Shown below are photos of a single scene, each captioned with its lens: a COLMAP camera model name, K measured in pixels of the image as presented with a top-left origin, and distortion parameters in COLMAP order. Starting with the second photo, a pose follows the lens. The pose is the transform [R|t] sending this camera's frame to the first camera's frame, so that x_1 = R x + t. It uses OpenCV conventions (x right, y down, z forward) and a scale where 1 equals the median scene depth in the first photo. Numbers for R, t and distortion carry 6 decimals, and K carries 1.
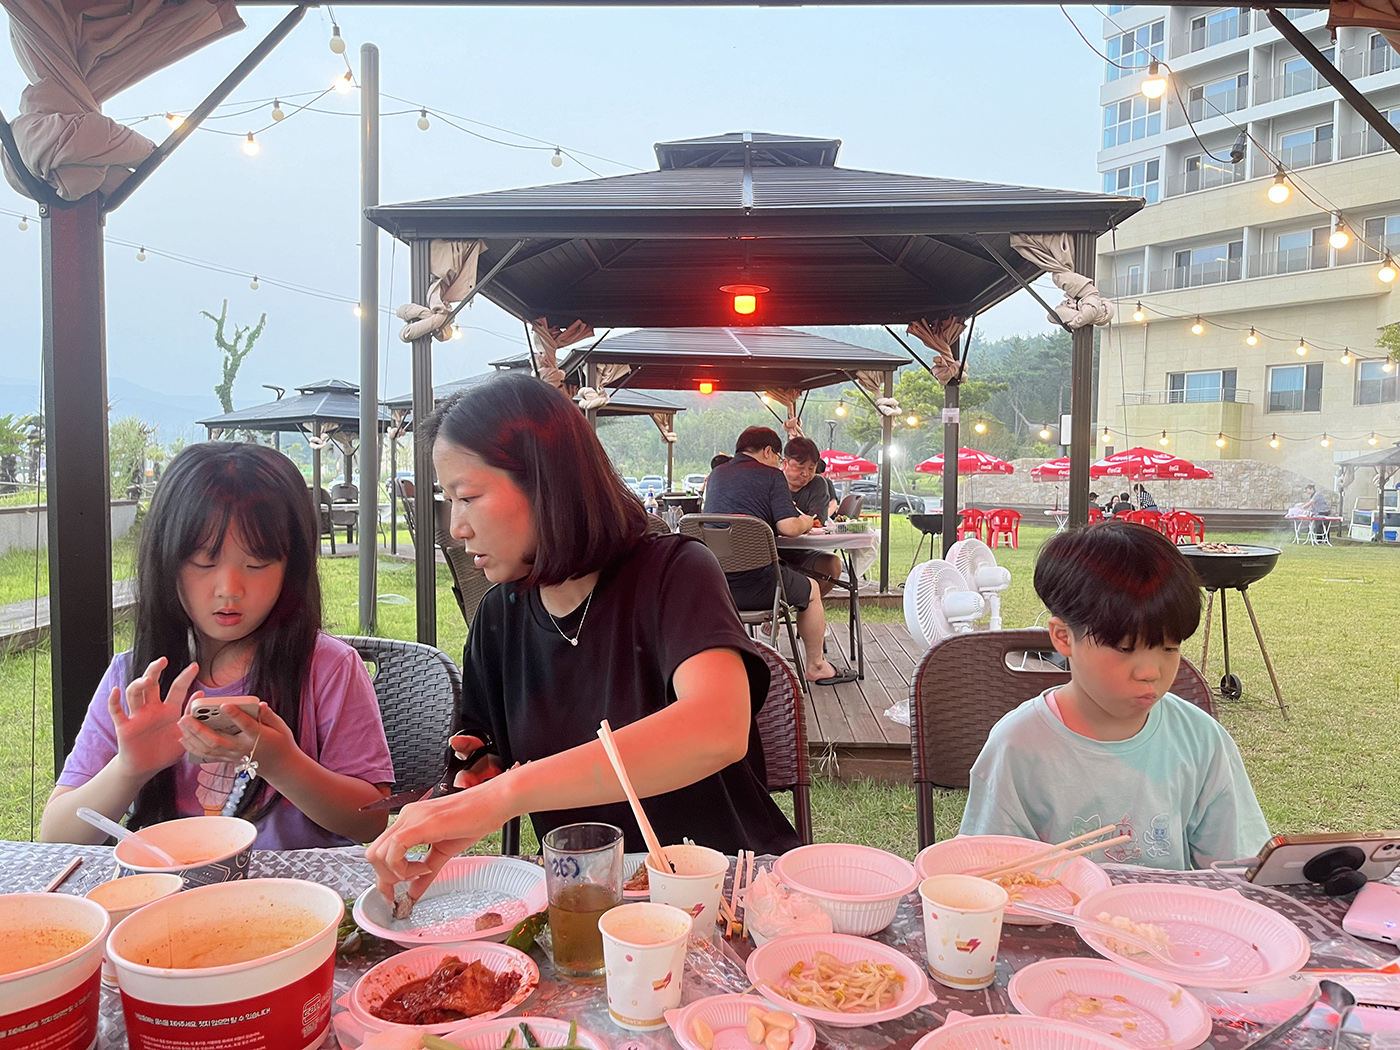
lens RADIAL K [[1046.3, 0, 700.4], [0, 1046.3, 524.0], [0, 0, 1]] dist [0.014102, -0.003132]
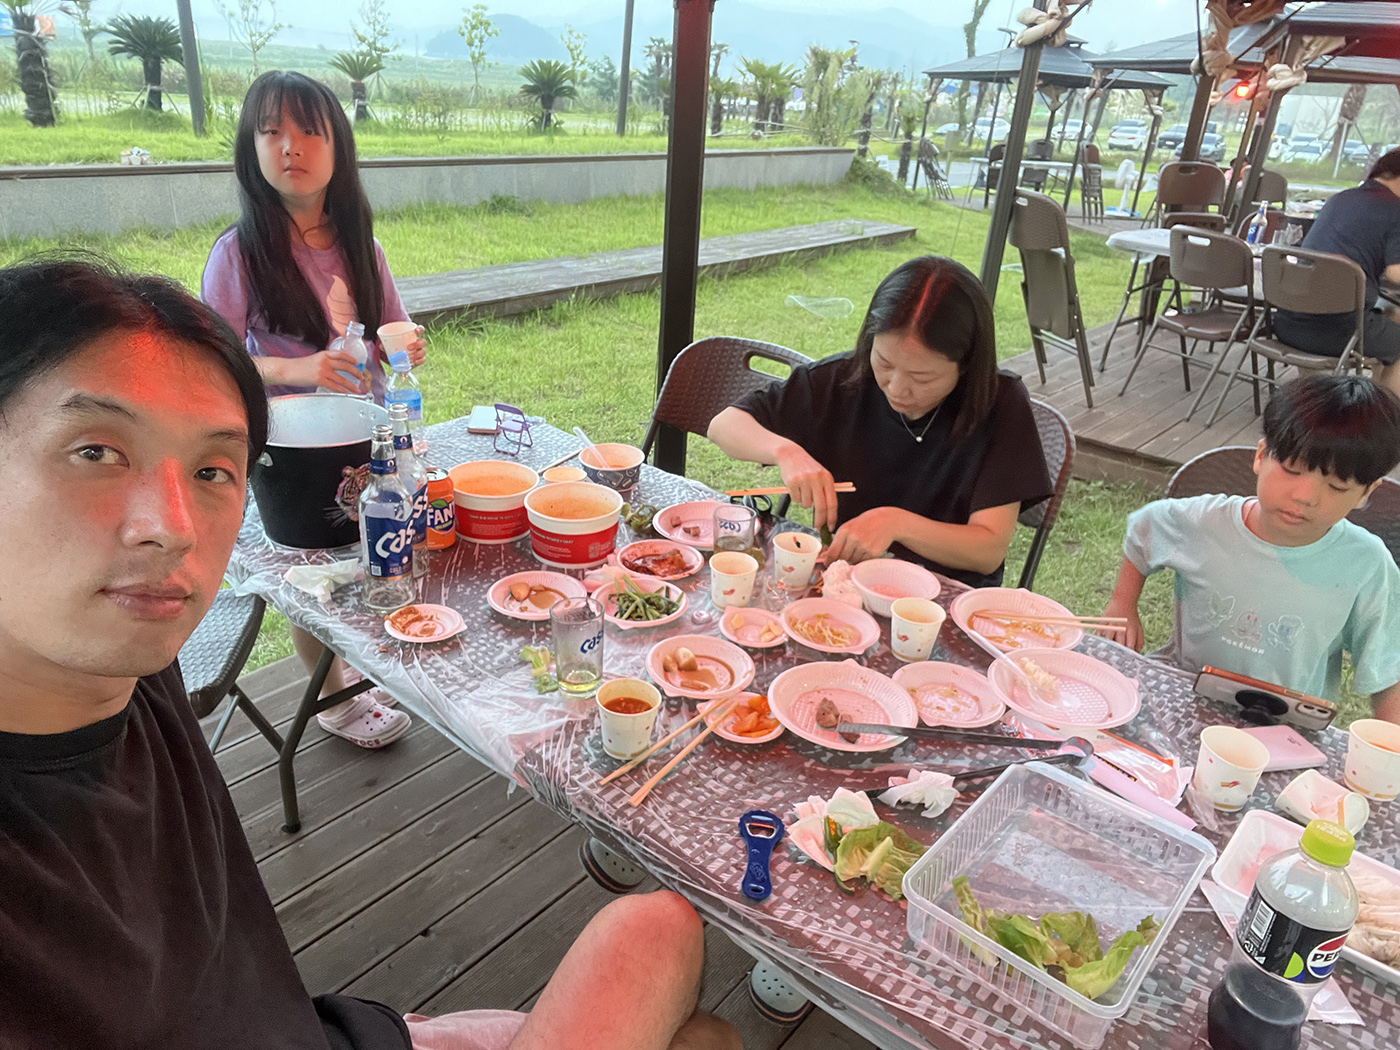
lens RADIAL K [[947.2, 0, 696.9], [0, 947.2, 523.5], [0, 0, 1]] dist [0.000006, 0.000727]
pose [[0.780285, 0.296601, -0.550620, 0.131226], [-0.086661, 0.923177, 0.374478, -0.052541], [0.619391, -0.244482, 0.746045, -0.051138]]
